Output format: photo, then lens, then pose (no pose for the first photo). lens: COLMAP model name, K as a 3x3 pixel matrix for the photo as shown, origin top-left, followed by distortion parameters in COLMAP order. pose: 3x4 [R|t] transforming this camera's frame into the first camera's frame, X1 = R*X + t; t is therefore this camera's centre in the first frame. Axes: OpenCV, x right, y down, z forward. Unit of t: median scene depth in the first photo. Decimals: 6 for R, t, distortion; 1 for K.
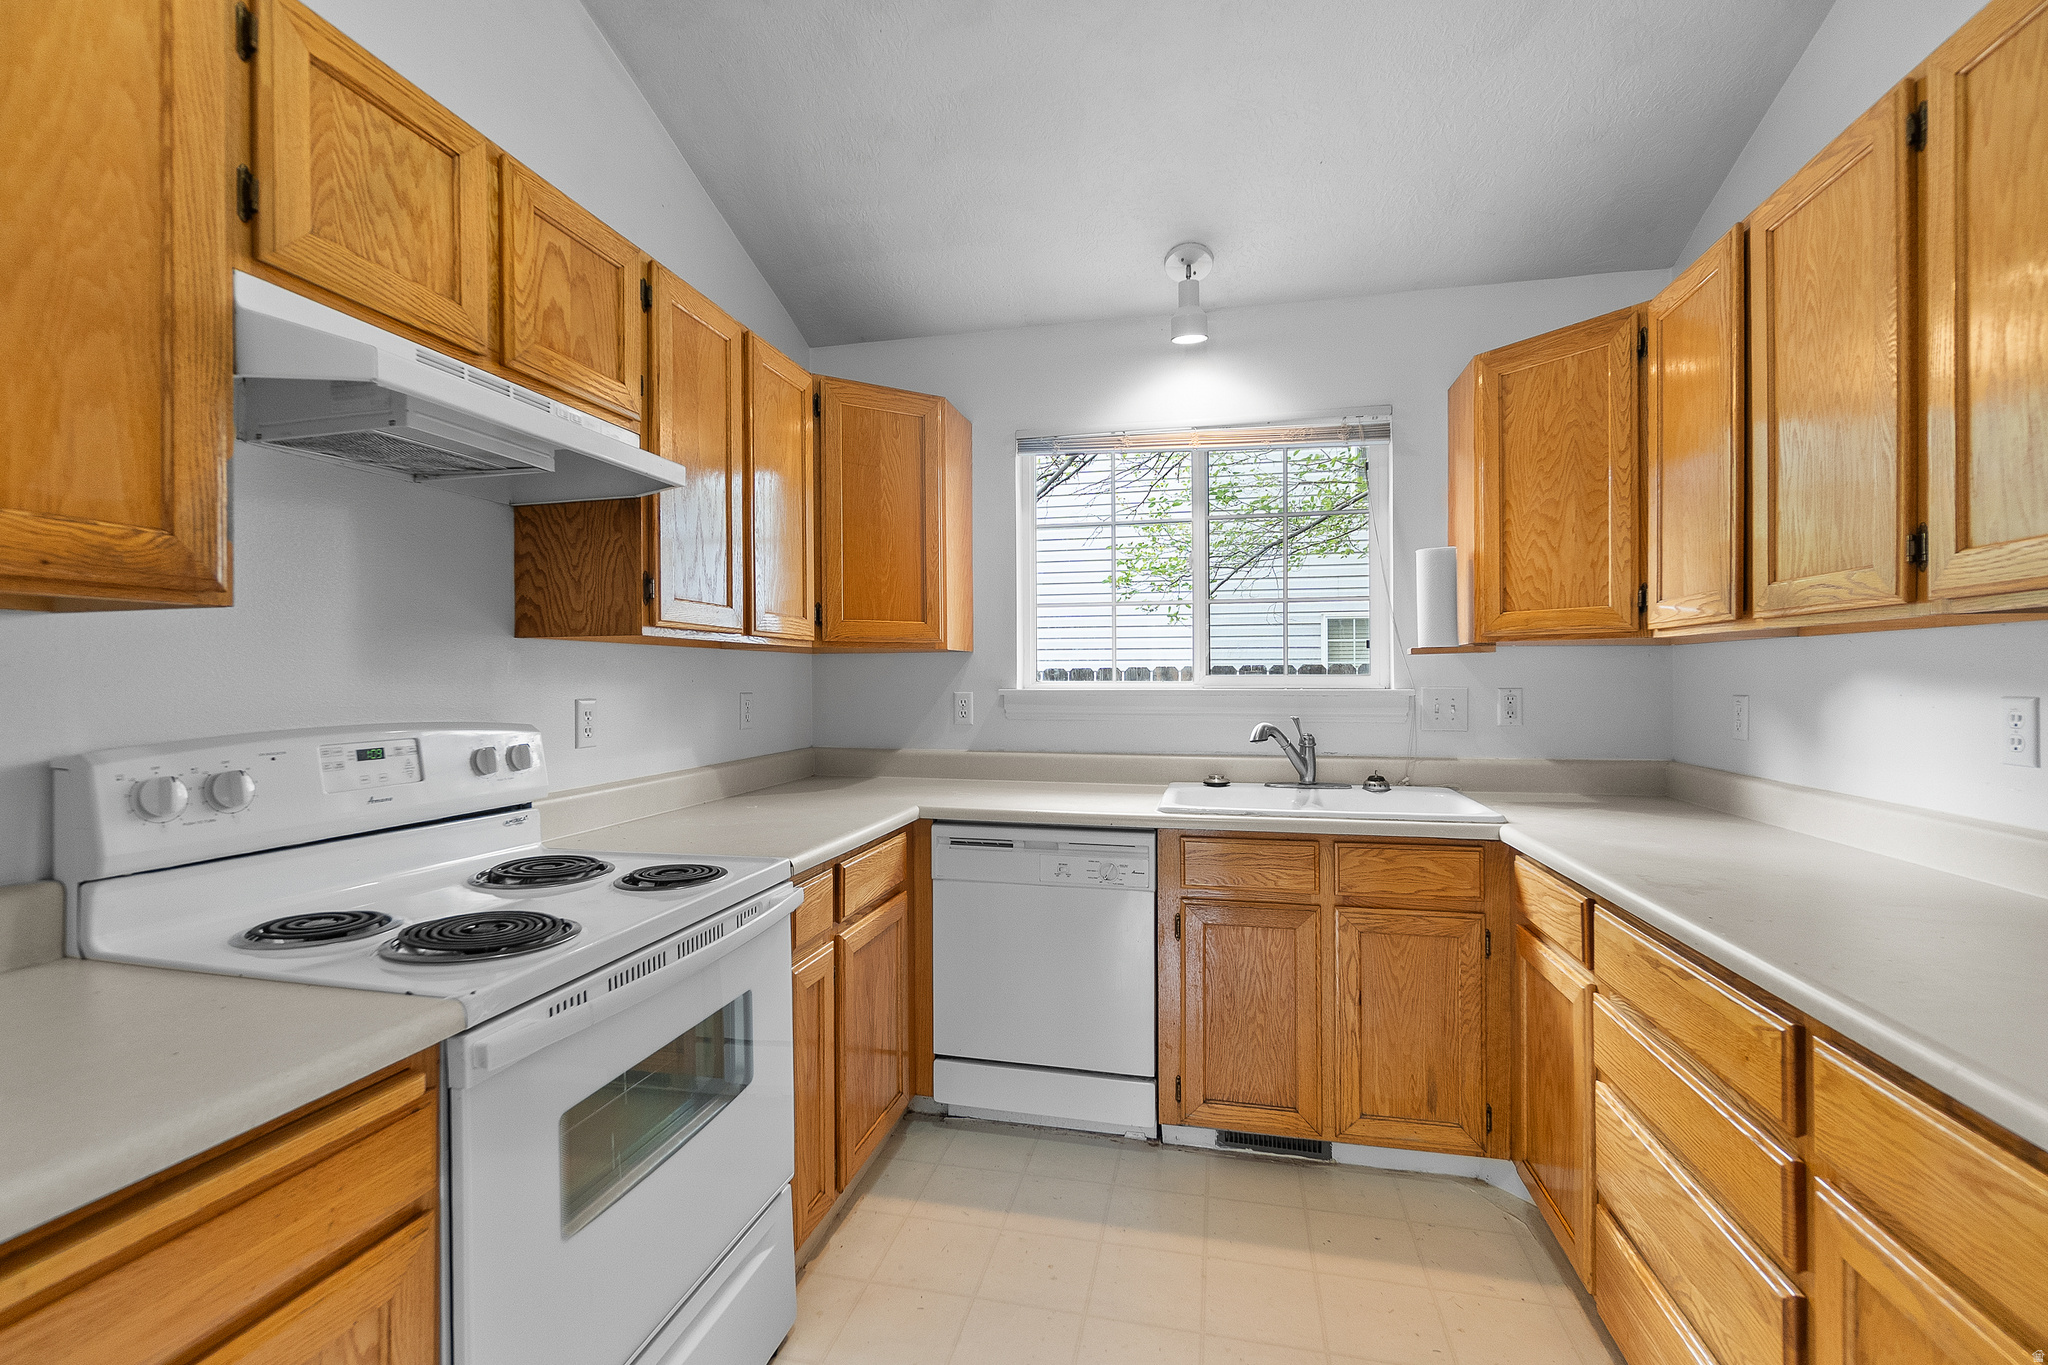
lens RADIAL K [[905.1, 0, 1022.6], [0, 905.1, 678.7], [0, 0, 1]] dist [-0.007994, 0.002062]
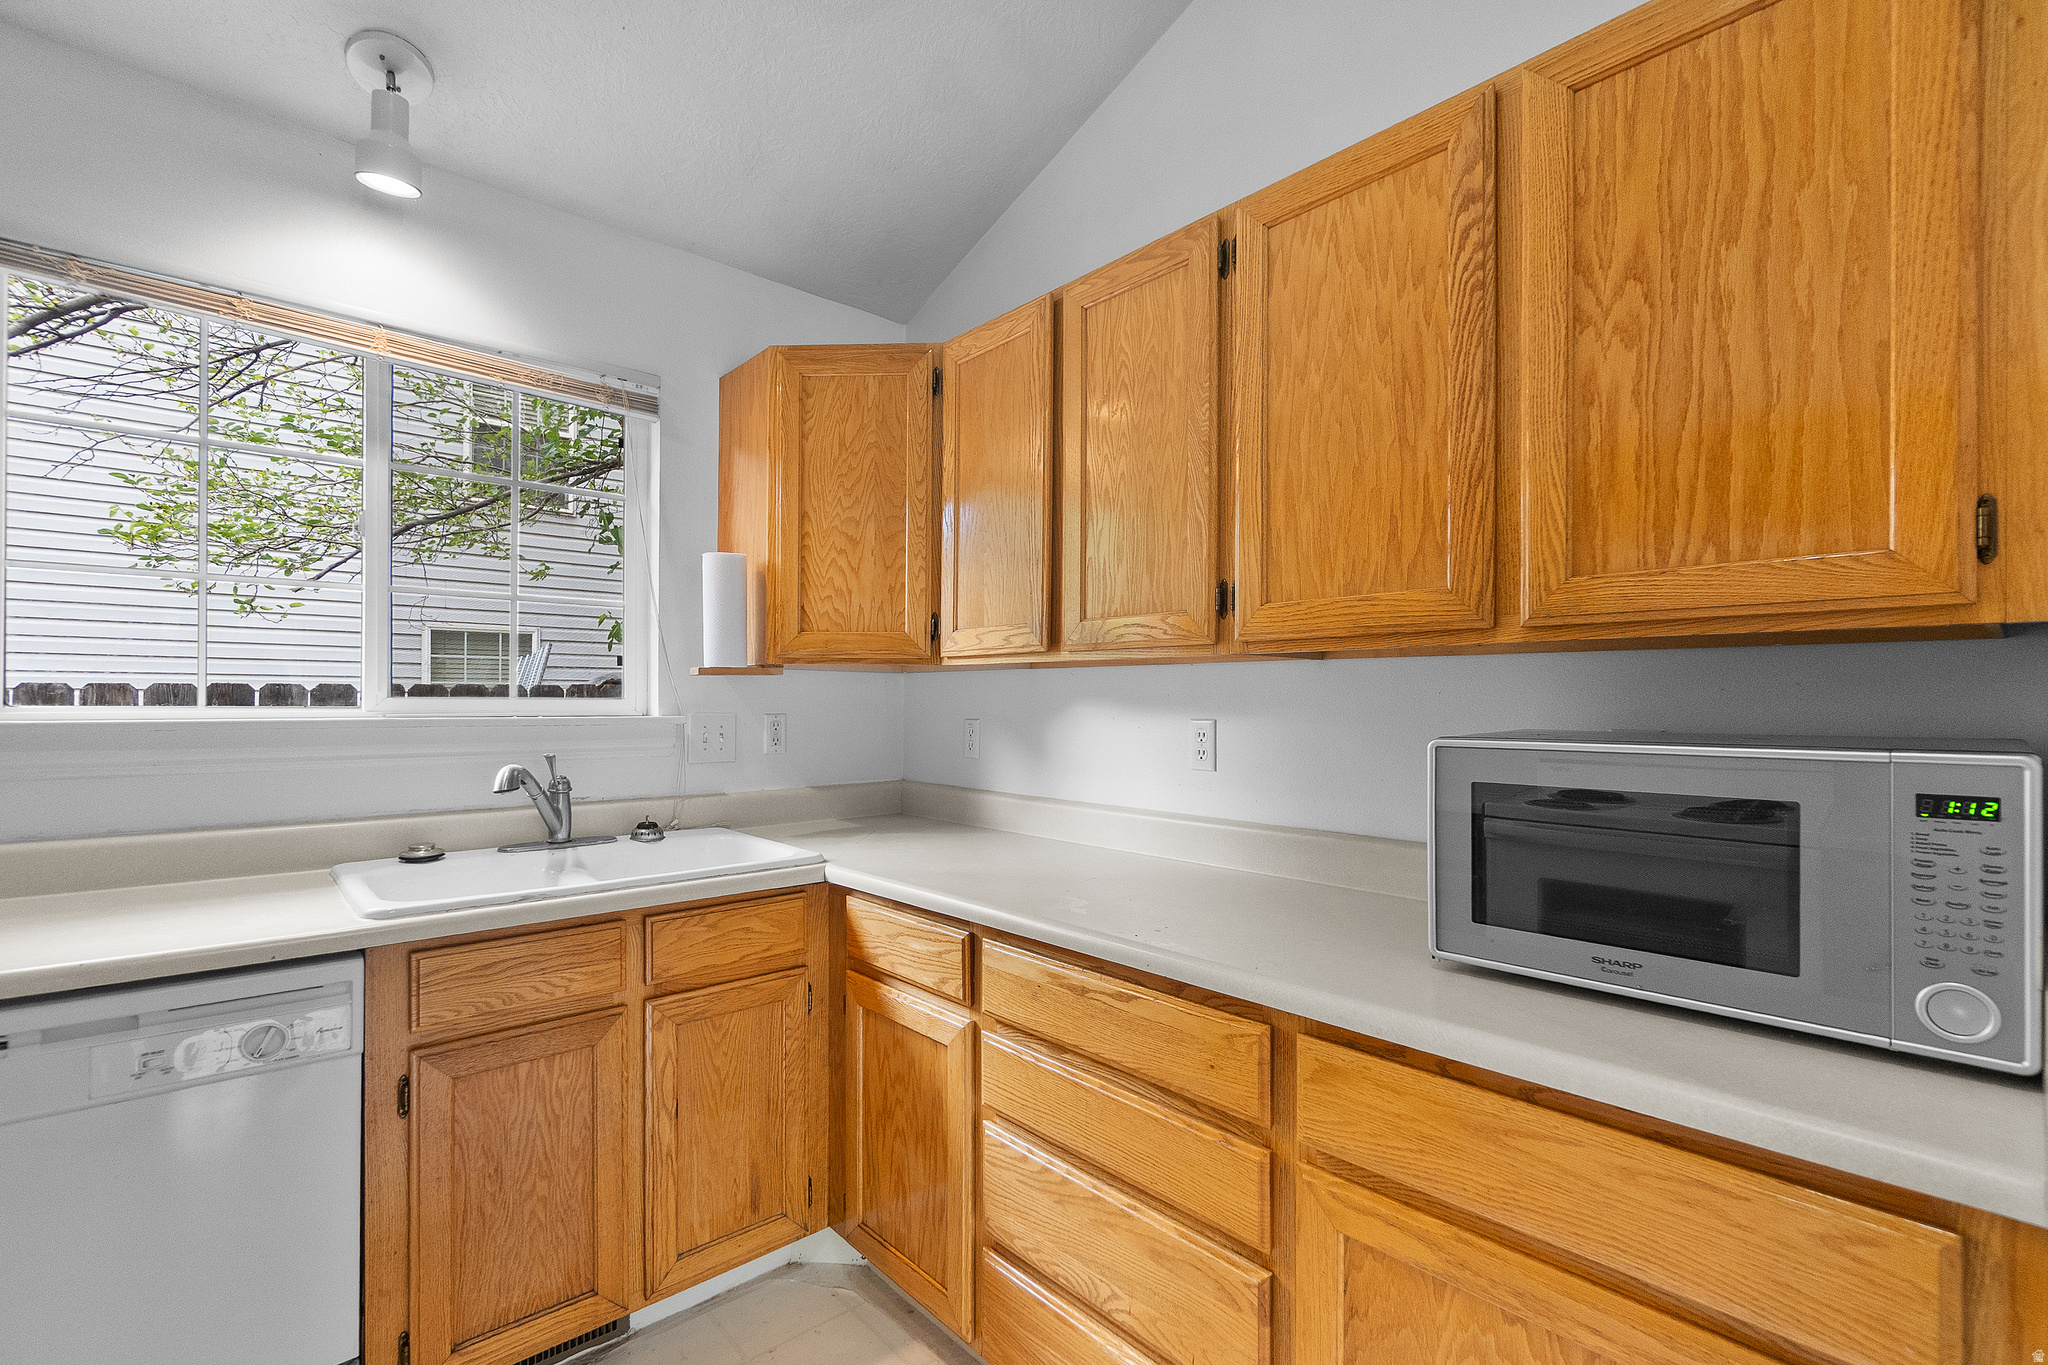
lens RADIAL K [[905.1, 0, 1015.9], [0, 905.1, 698.6], [0, 0, 1]] dist [-0.007994, 0.002062]
pose [[0.576553, 0.006272, 0.817036, -0.102002], [-0.003500, 0.999980, -0.005206, -0.001559], [-0.817052, 0.000142, 0.576564, 0.303123]]
